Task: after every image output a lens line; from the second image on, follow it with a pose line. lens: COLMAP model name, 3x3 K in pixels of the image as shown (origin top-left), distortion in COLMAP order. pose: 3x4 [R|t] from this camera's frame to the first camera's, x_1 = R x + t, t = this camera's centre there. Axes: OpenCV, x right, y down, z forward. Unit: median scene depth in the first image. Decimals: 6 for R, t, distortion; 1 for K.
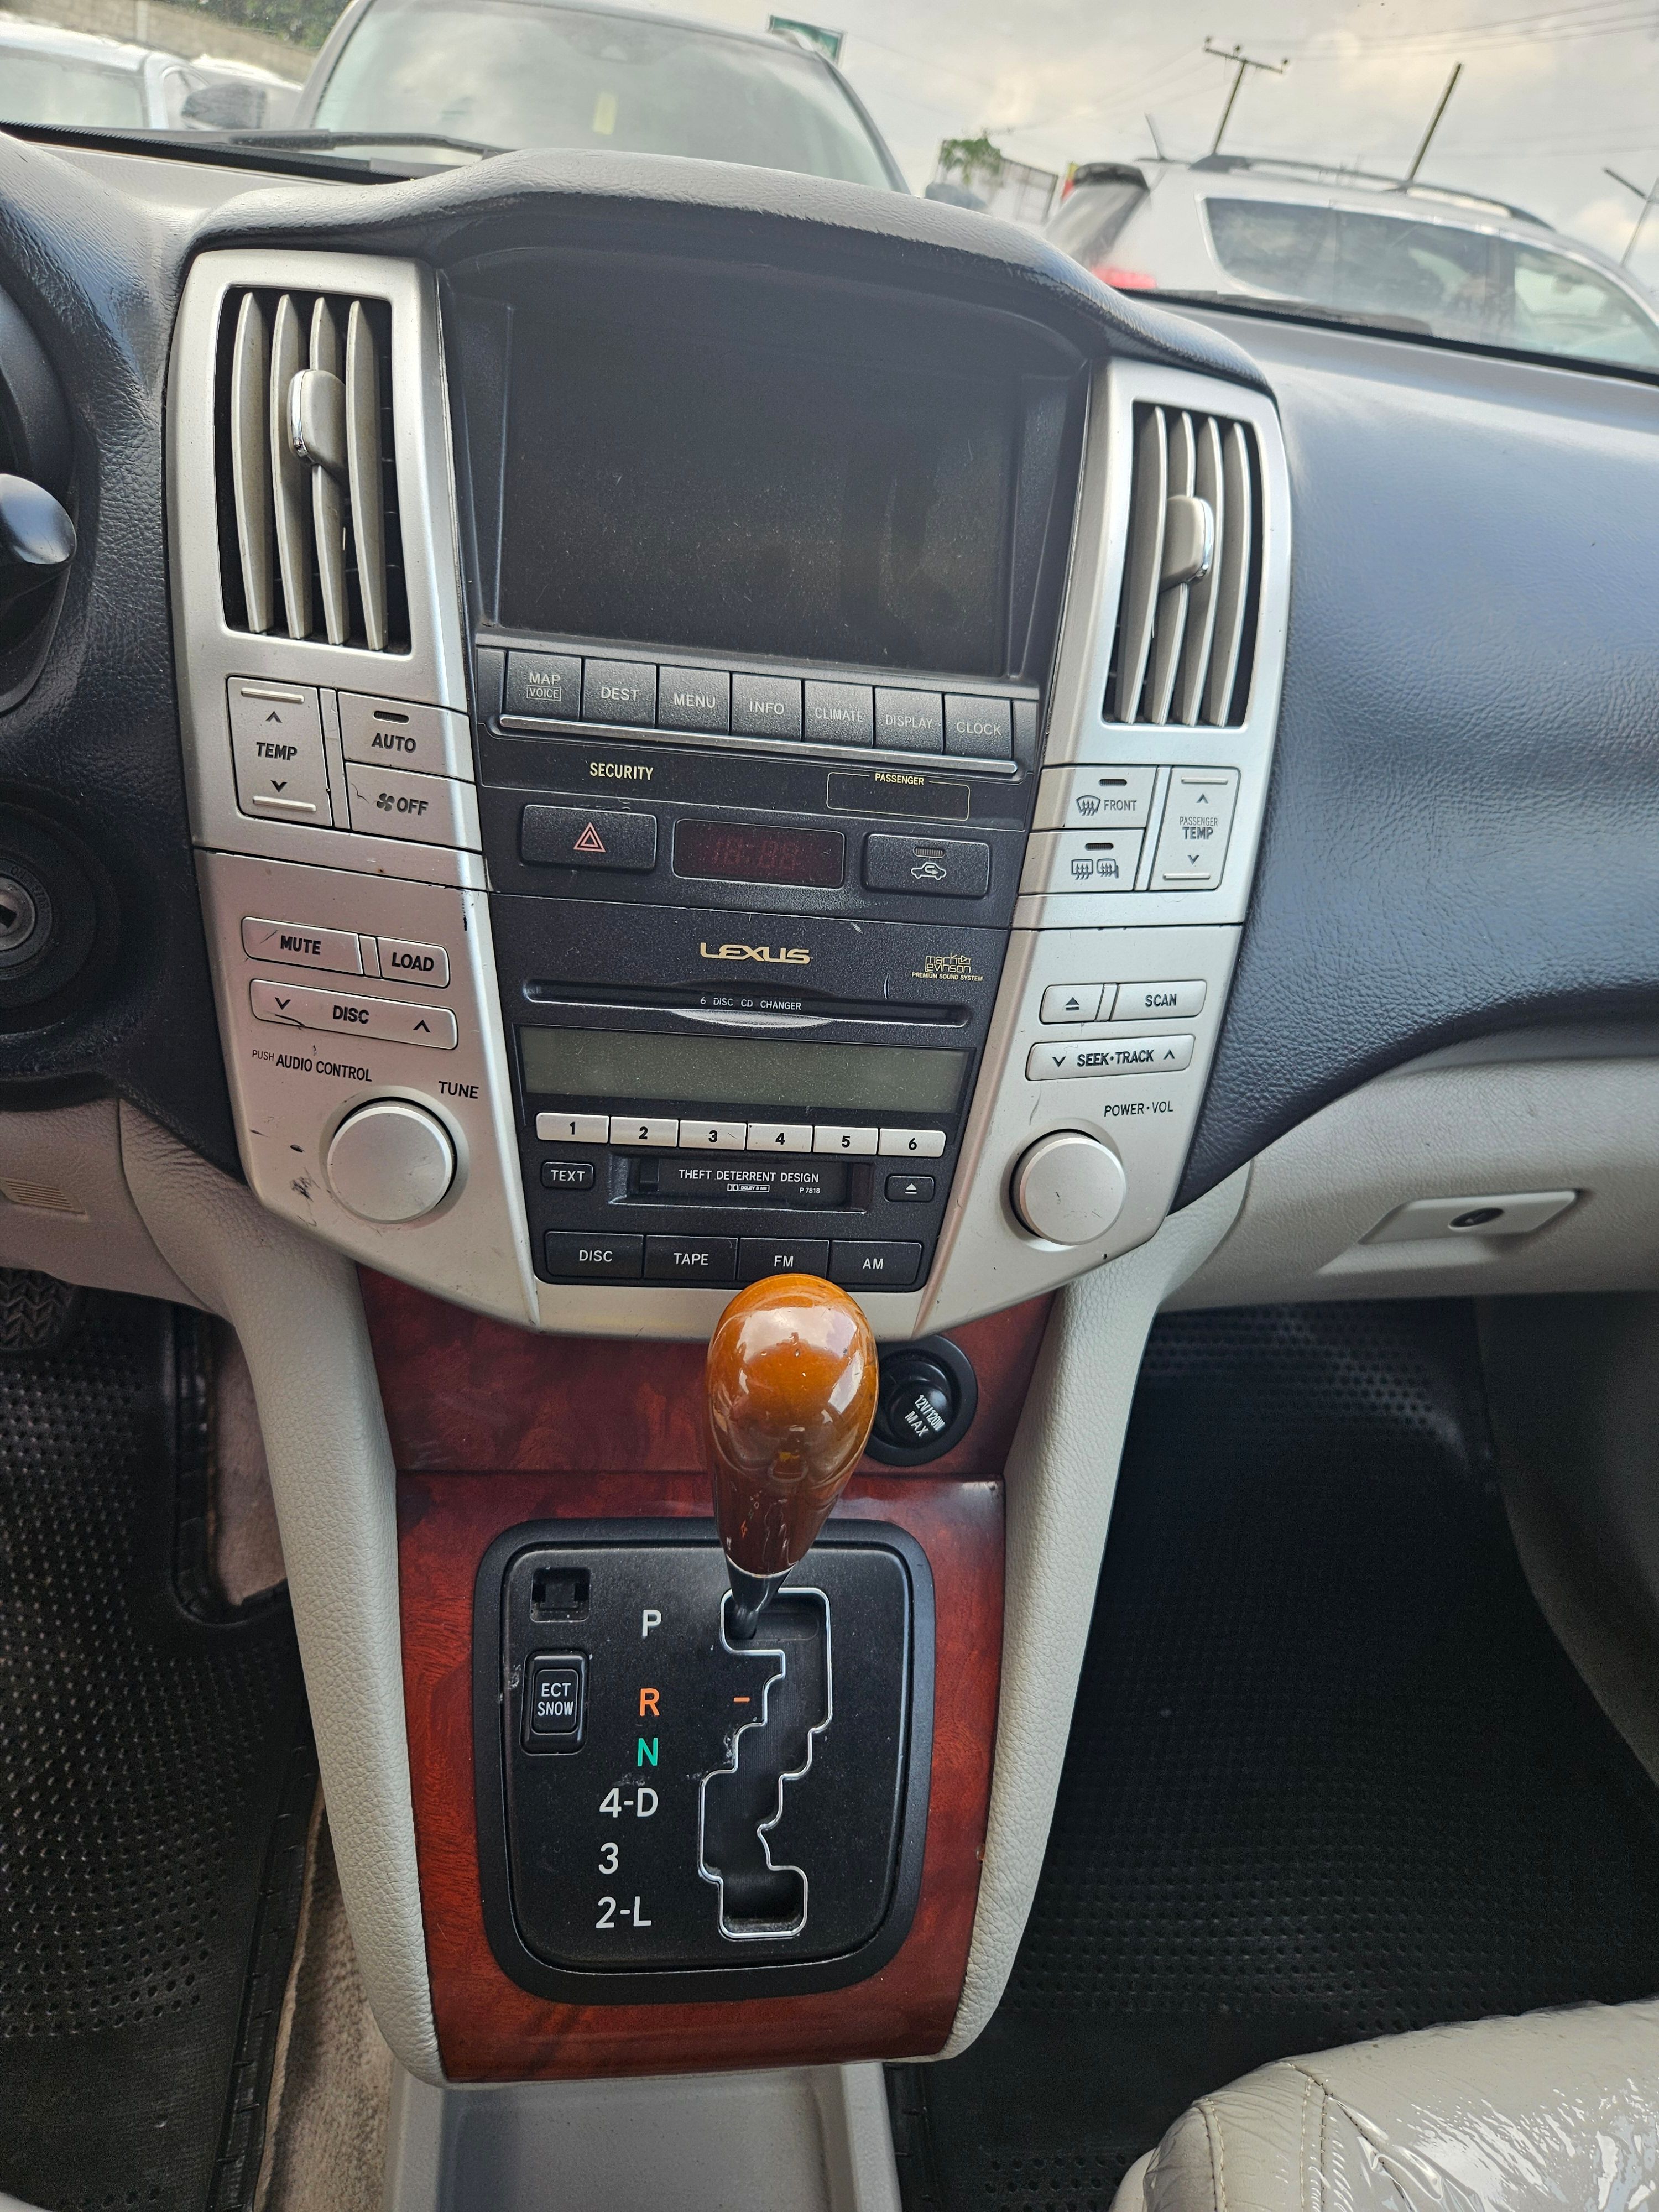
lens RADIAL K [[1480.5, 0, 821.7], [0, 1480.5, 1108.0], [0, 0, 1]] dist [0.032532, -0.033994]
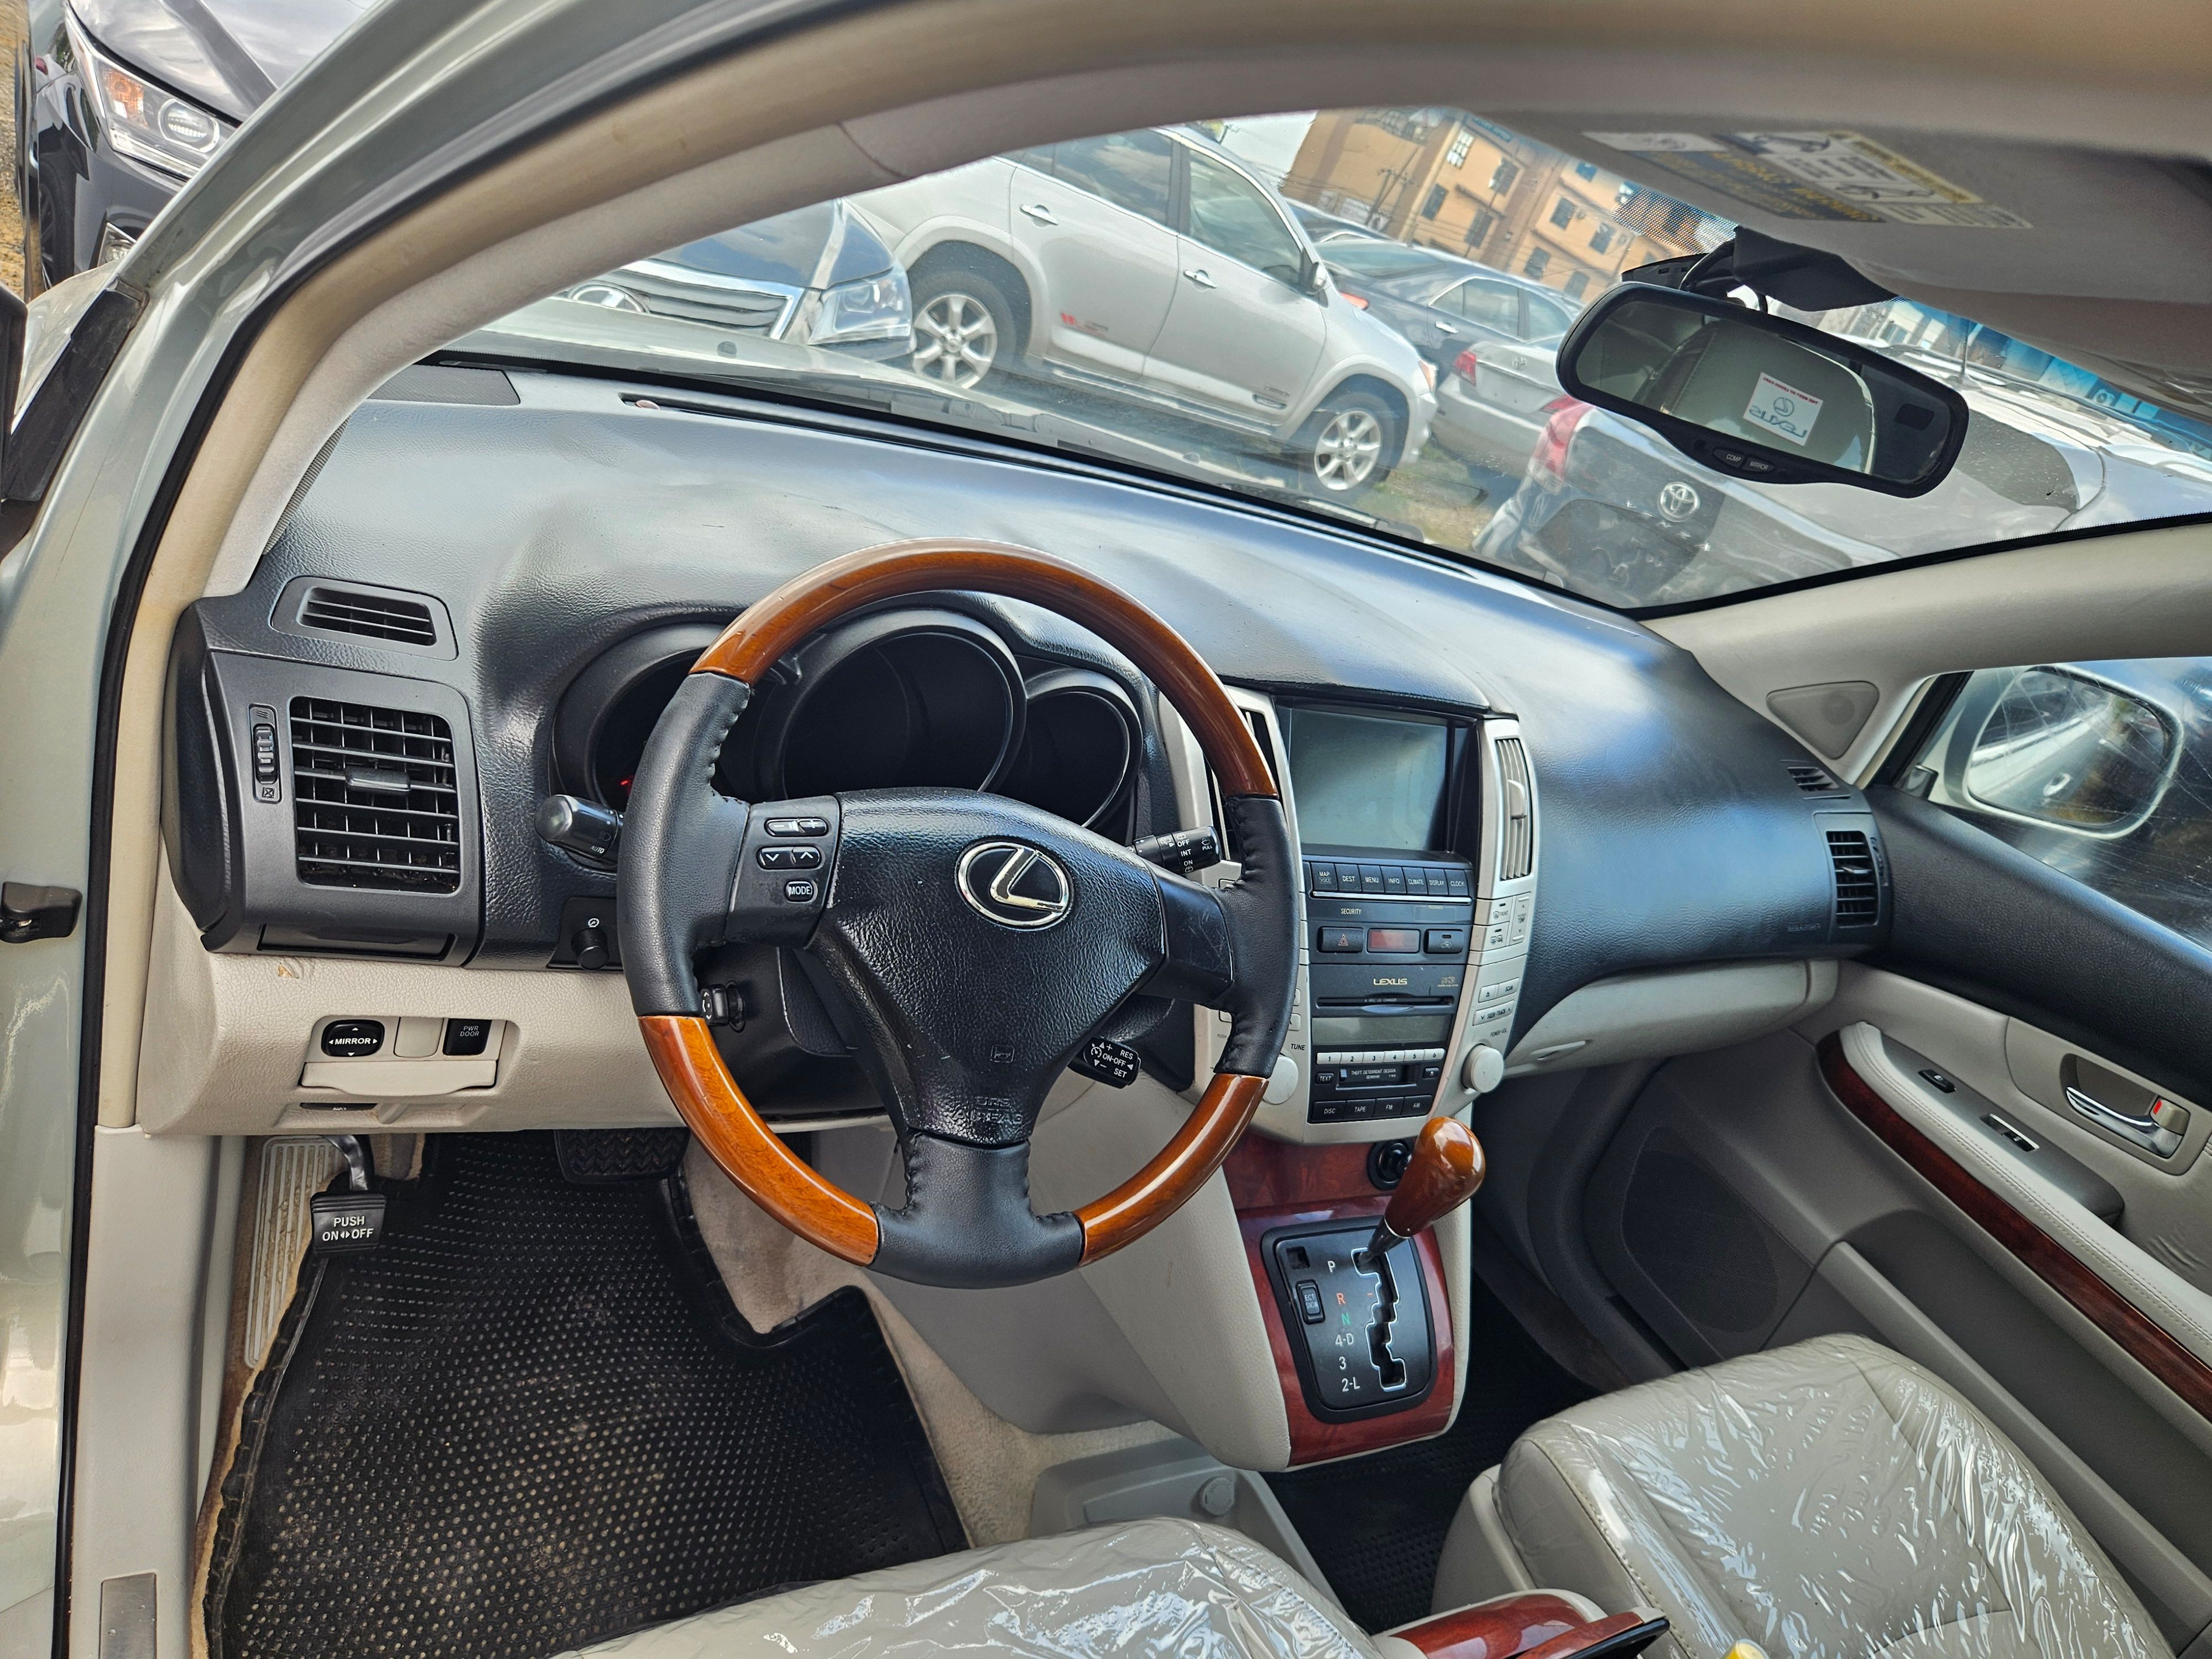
lens RADIAL K [[1480.5, 0, 1084.7], [0, 1480.5, 839.7], [0, 0, 1]] dist [0.032532, -0.033994]
pose [[0.930752, 0.002610, 0.365642, -1.383968], [0.002871, 0.999892, -0.014445, -0.300037], [-0.365640, 0.014494, 0.930644, -1.068630]]
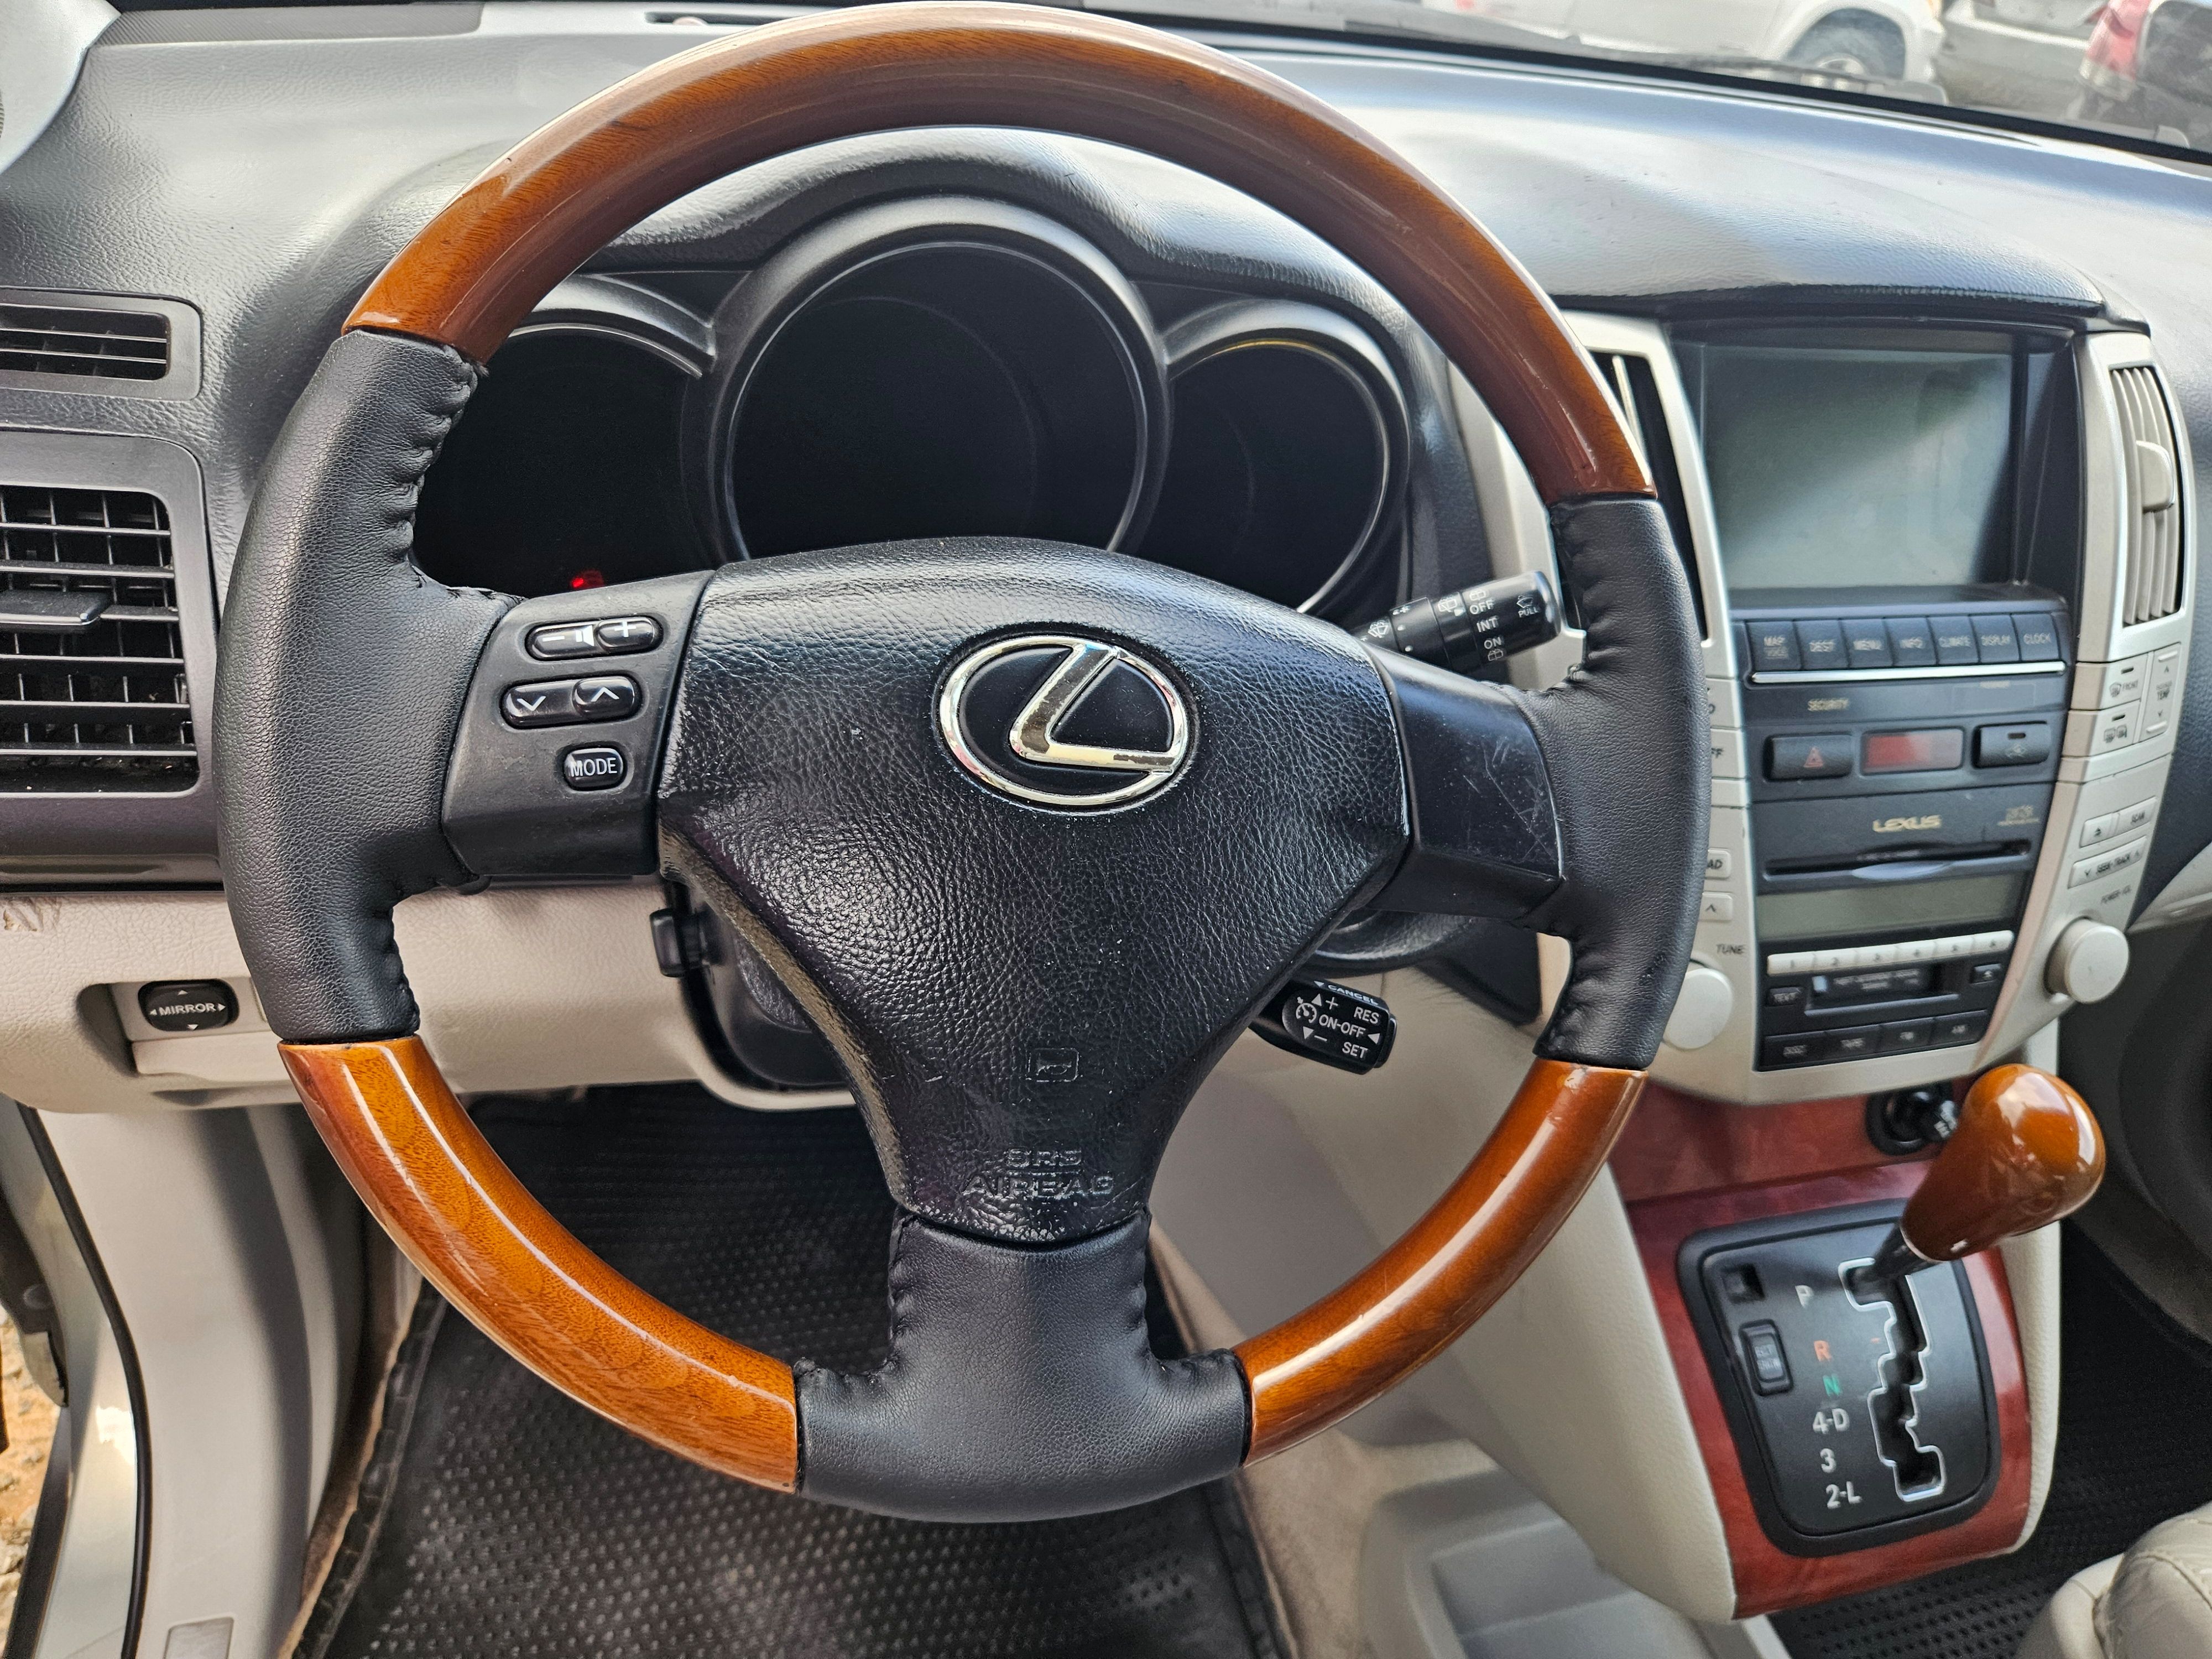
lens RADIAL K [[1480.5, 0, 1119.2], [0, 1480.5, 826.5], [0, 0, 1]] dist [0.032532, -0.033994]
pose [[0.991611, -0.086915, 0.095676, -0.889016], [0.076633, 0.991372, 0.106344, -0.300522], [-0.104093, -0.098119, 0.989716, -0.284485]]
